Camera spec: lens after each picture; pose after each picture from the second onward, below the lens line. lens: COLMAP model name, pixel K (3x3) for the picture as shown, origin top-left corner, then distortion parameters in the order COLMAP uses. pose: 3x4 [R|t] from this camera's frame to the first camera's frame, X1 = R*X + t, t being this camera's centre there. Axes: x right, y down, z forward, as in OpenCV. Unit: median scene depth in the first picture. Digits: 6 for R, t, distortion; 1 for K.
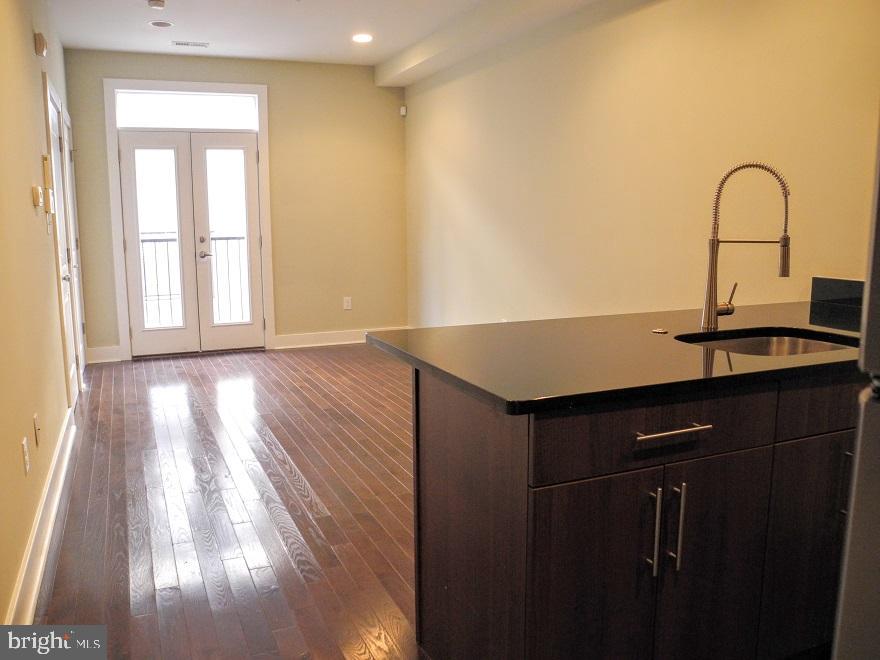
lens RADIAL K [[735.3, 0, 436.1], [0, 735.3, 327.7], [0, 0, 1]] dist [-0.121472, 0.129236]
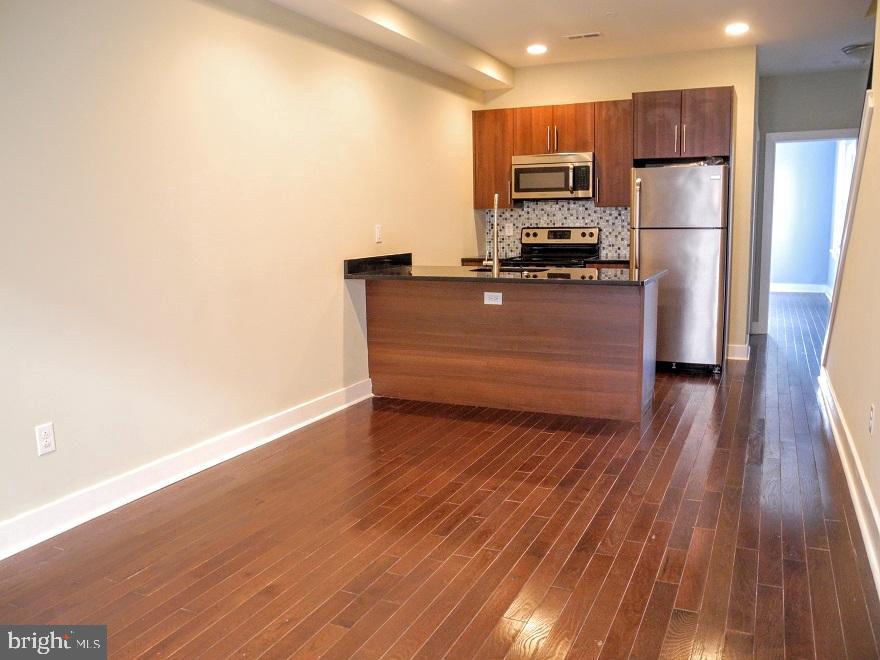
lens RADIAL K [[735.3, 0, 436.1], [0, 735.3, 327.7], [0, 0, 1]] dist [-0.121472, 0.129236]
pose [[-0.670893, -0.086807, 0.736456, -0.461526], [0.133533, 0.962748, 0.235126, -0.157456], [-0.729432, 0.256086, -0.634309, 1.077191]]
